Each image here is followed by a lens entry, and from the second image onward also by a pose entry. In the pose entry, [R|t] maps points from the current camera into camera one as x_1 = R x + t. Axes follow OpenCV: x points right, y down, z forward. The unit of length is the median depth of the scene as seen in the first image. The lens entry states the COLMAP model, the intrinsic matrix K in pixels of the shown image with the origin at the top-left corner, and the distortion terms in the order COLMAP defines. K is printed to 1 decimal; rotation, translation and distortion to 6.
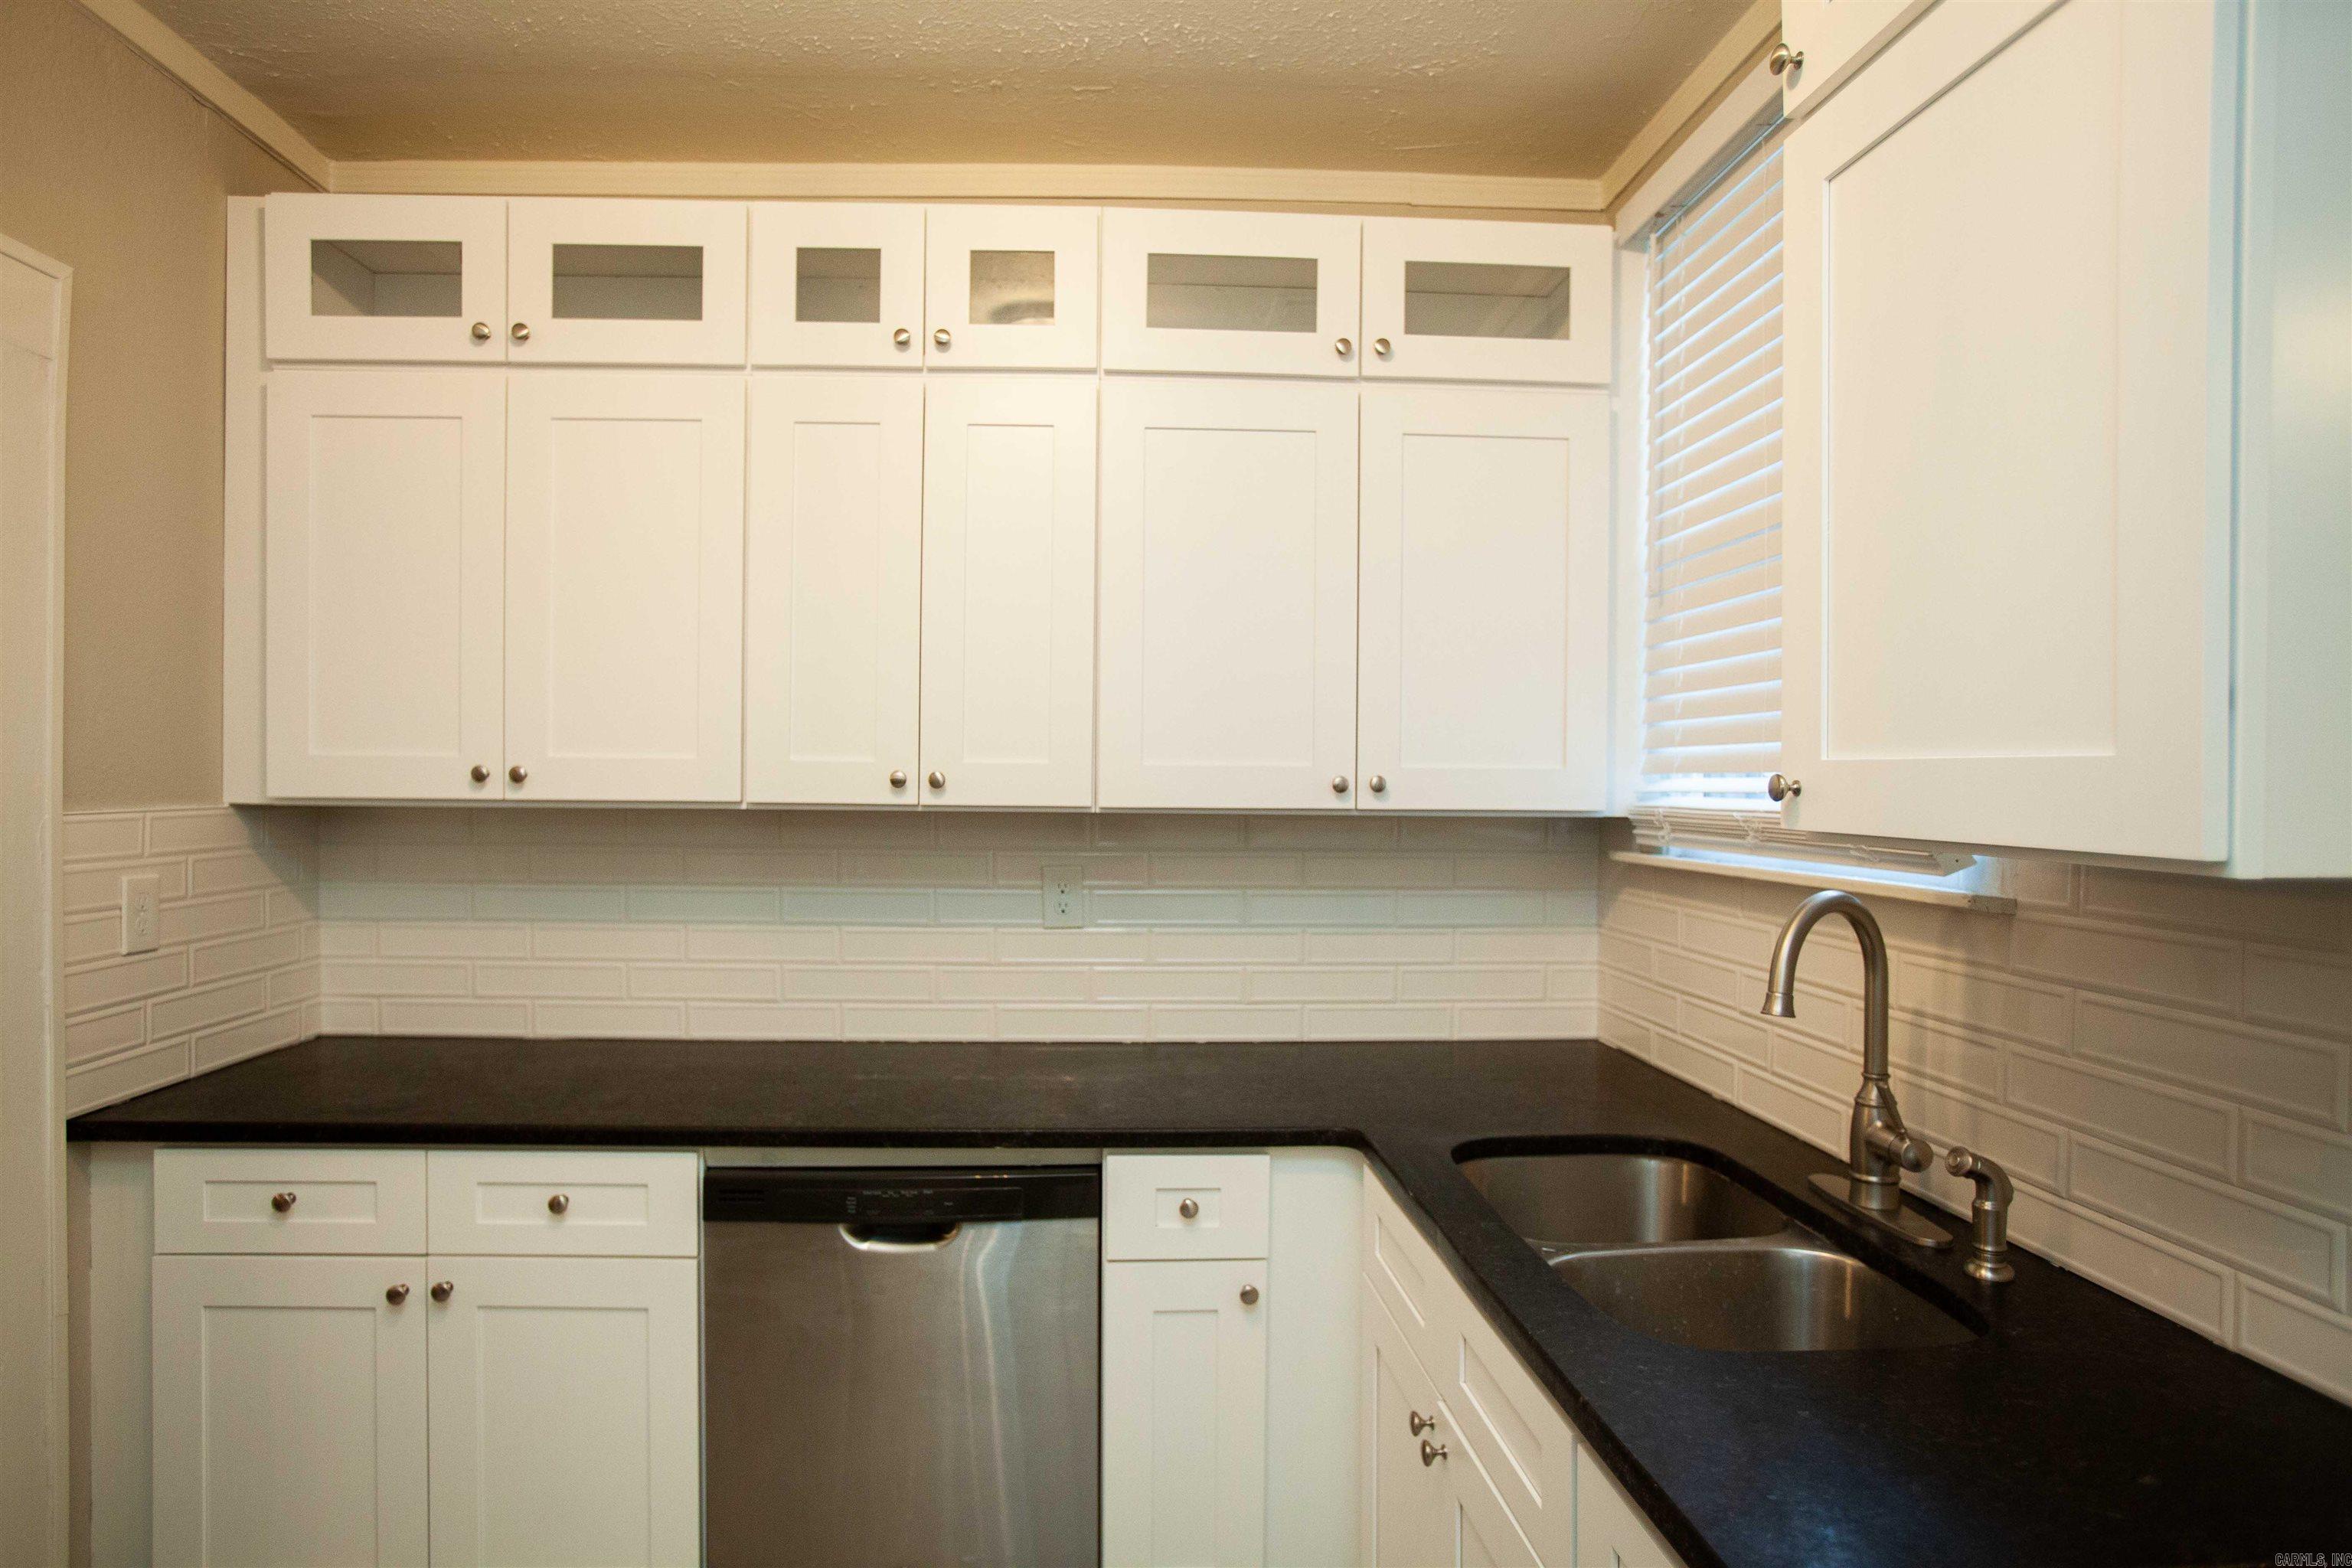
lens RADIAL K [[1330.5, 0, 1166.0], [0, 1330.5, 788.1], [0, 0, 1]] dist [-0.082663, 0.053885]
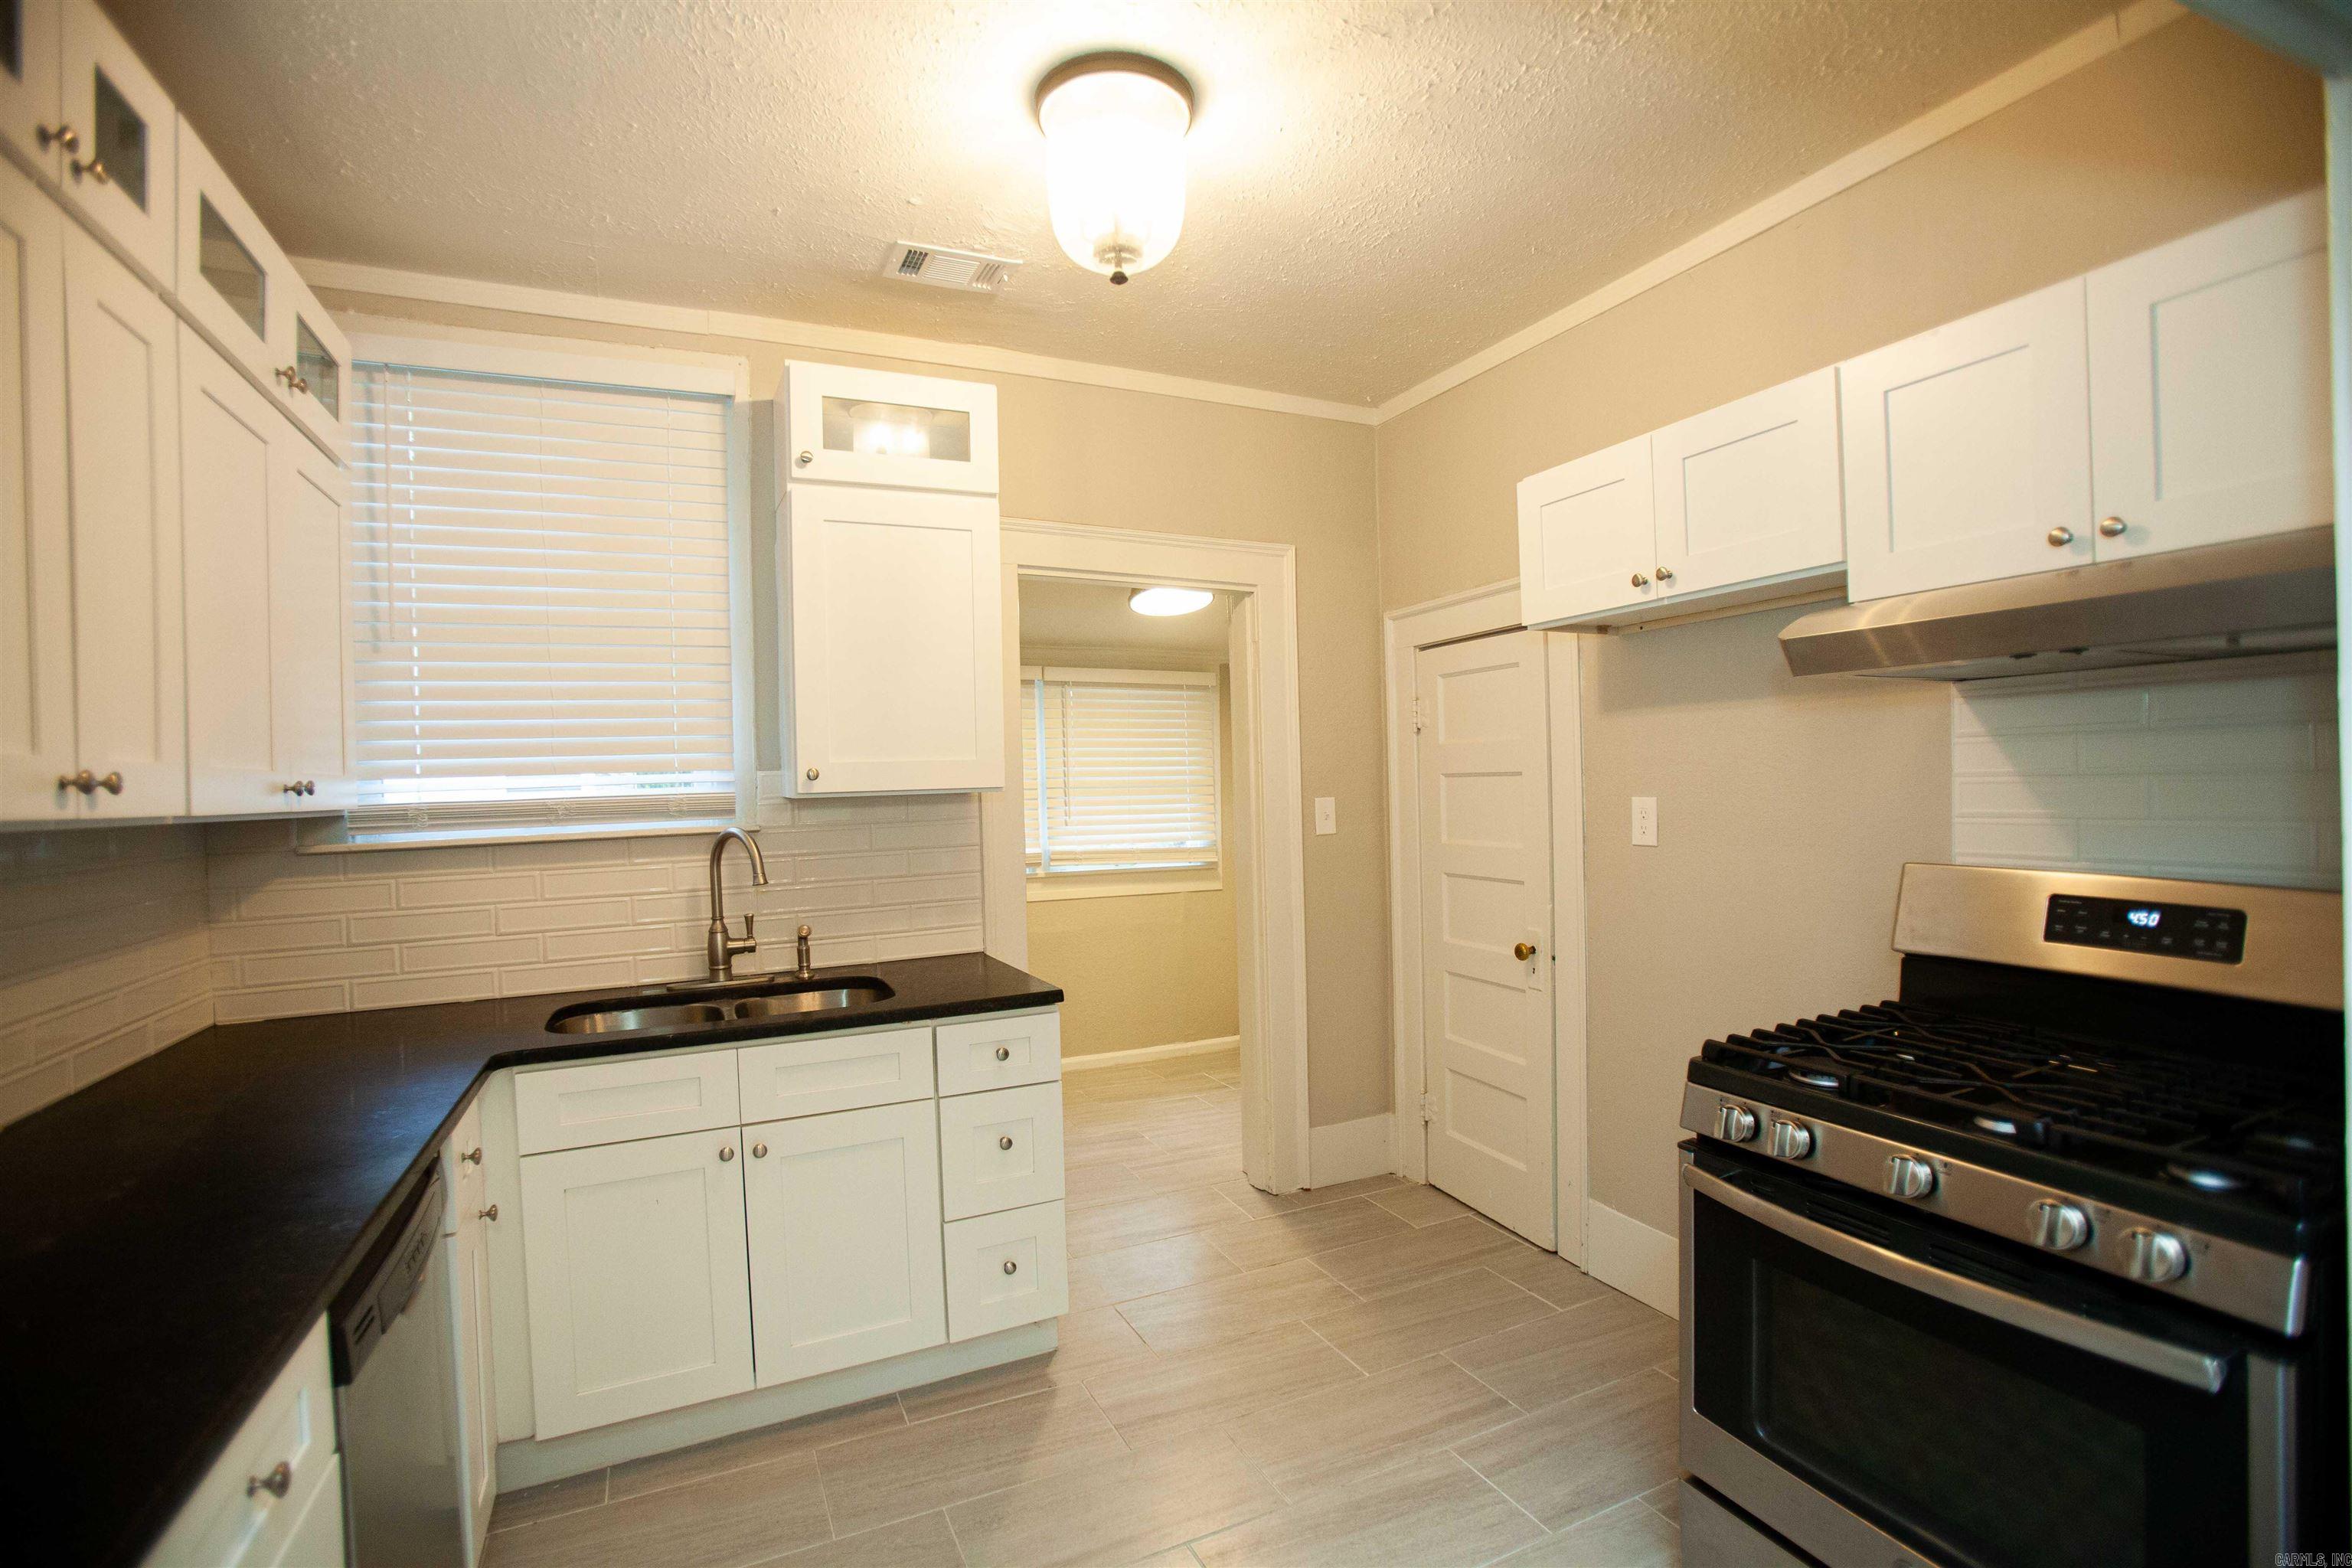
lens RADIAL K [[1089.2, 0, 1164.8], [0, 1089.2, 794.0], [0, 0, 1]] dist [-0.074419, 0.030662]
pose [[-0.362983, -0.008054, 0.931761, -1.031697], [0.036694, 0.999063, 0.022931, 0.008474], [-0.931073, 0.042513, -0.362348, 0.761794]]
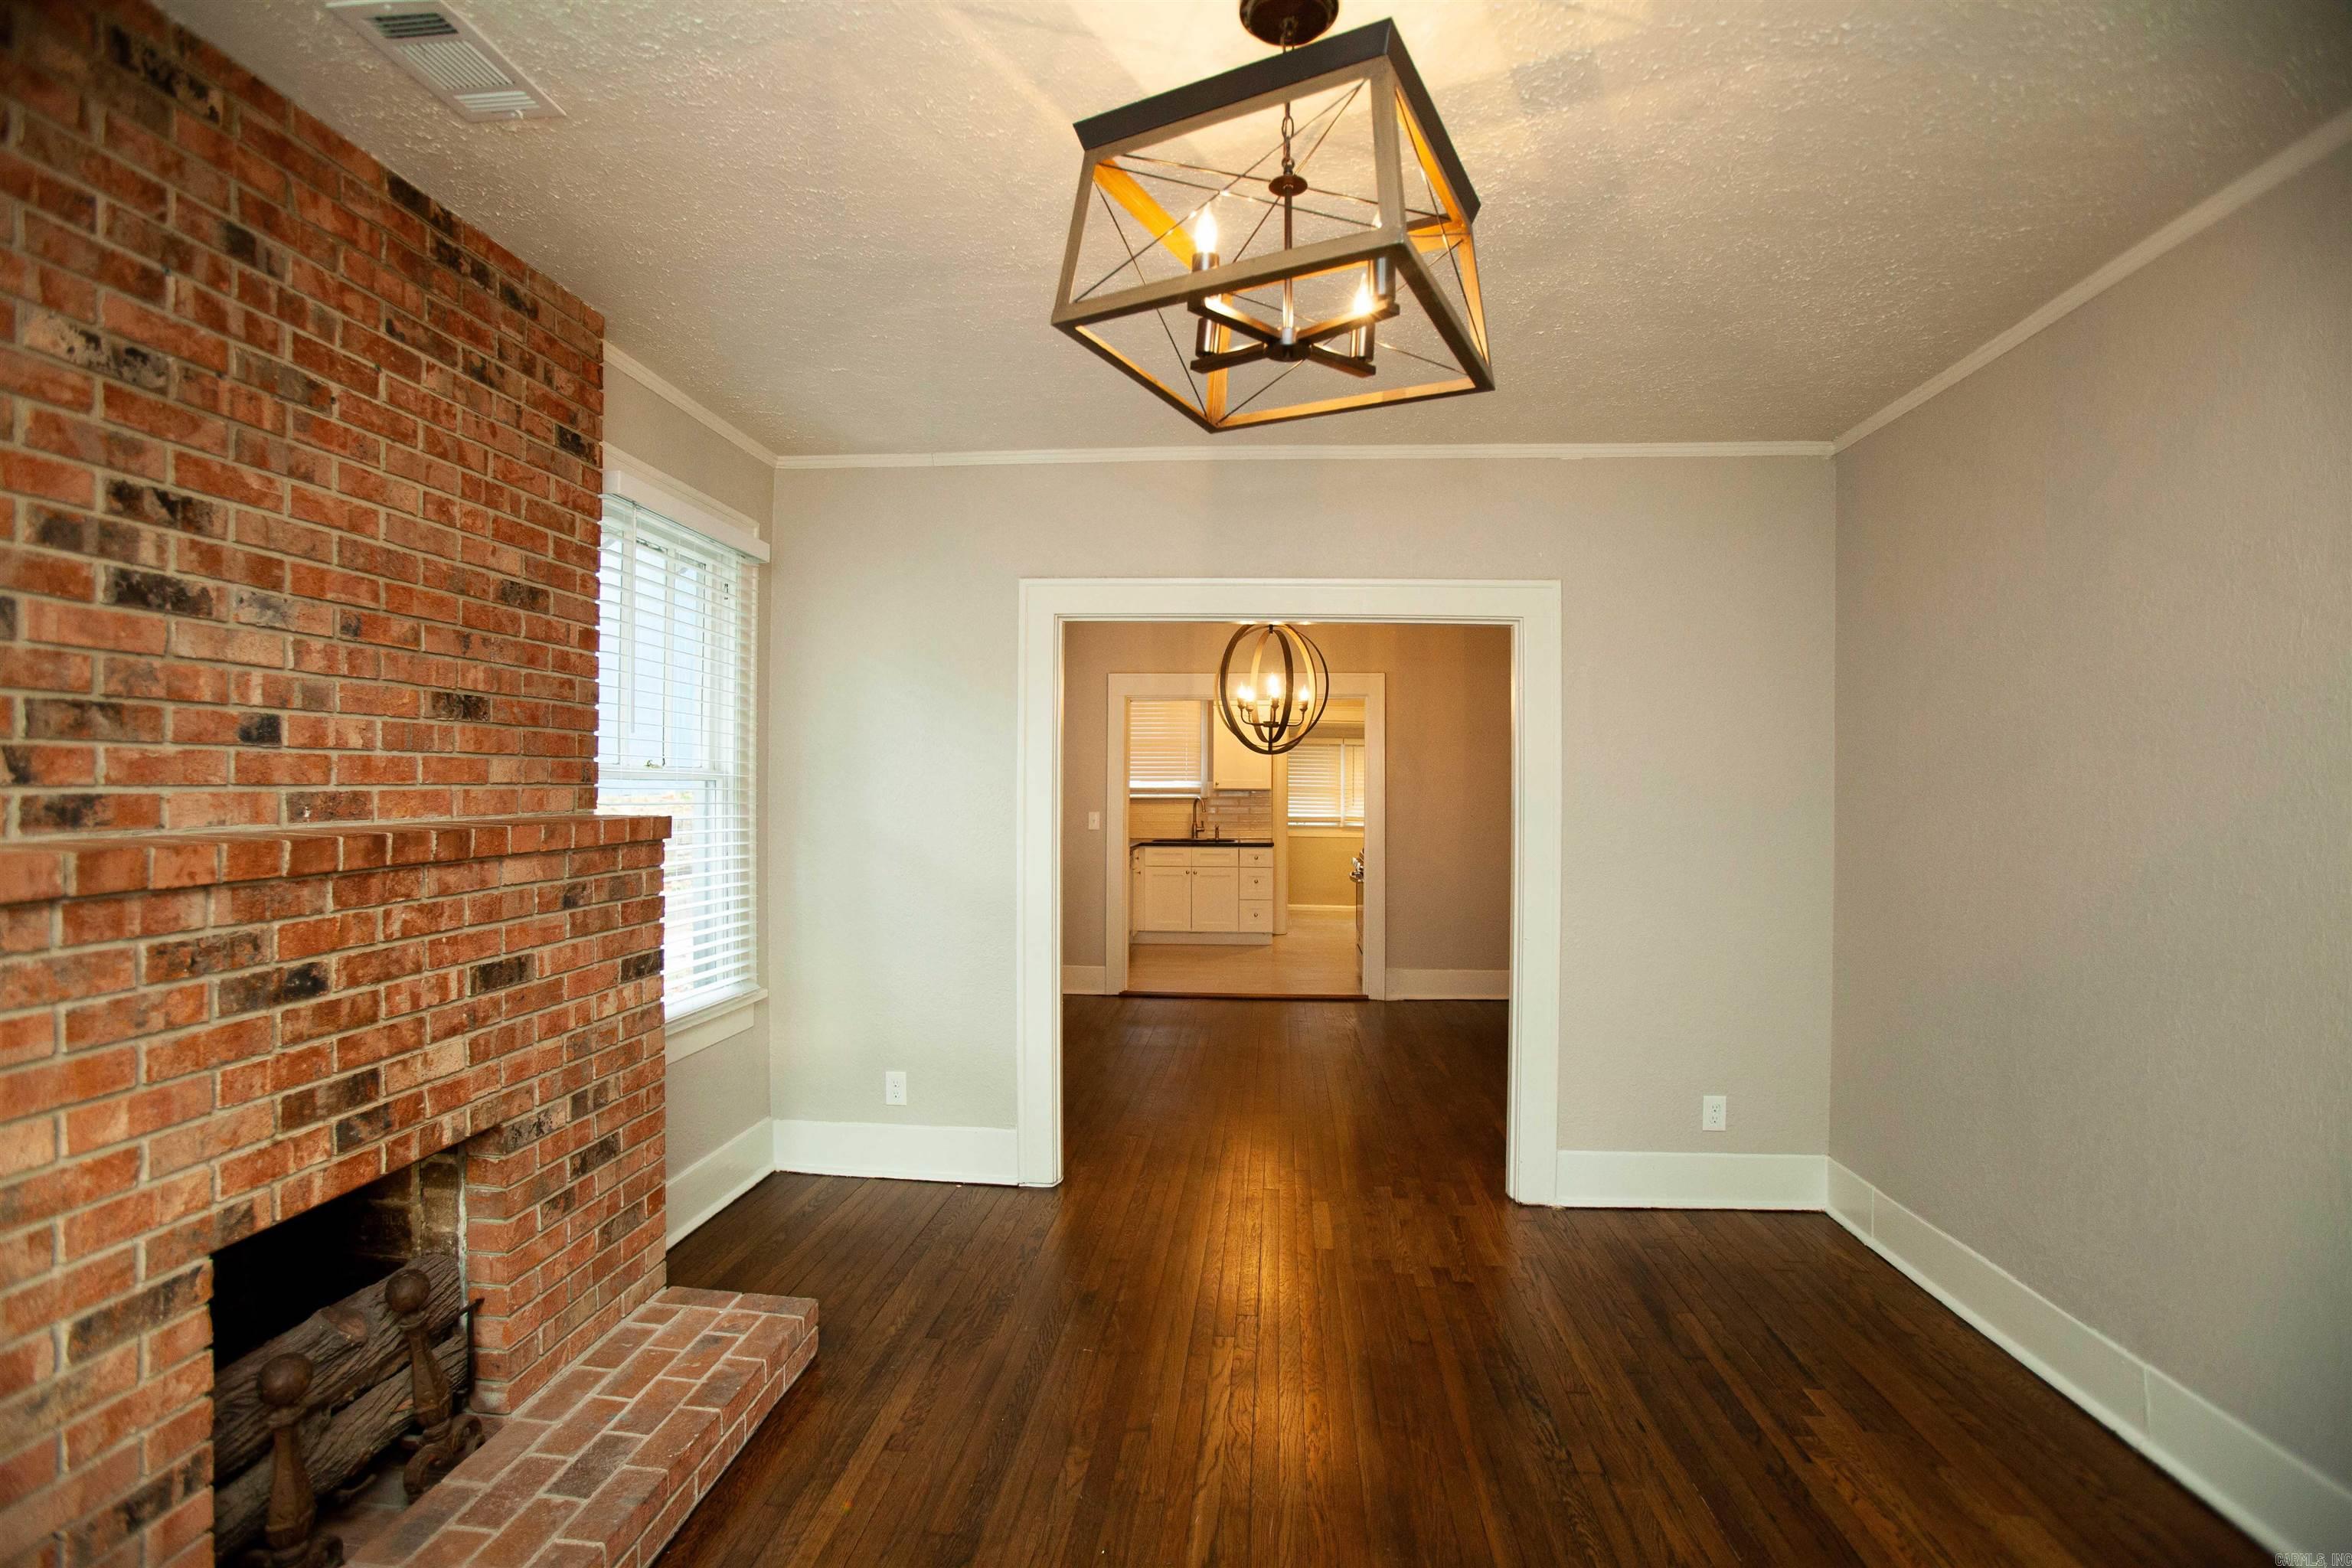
lens RADIAL K [[1089.2, 0, 1164.8], [0, 1089.2, 794.0], [0, 0, 1]] dist [-0.074419, 0.030662]
pose [[0.151769, -0.015690, 0.988291, -4.599669], [0.005546, 0.999872, 0.015022, -0.027704], [-0.988400, 0.003201, 0.151837, 0.168555]]
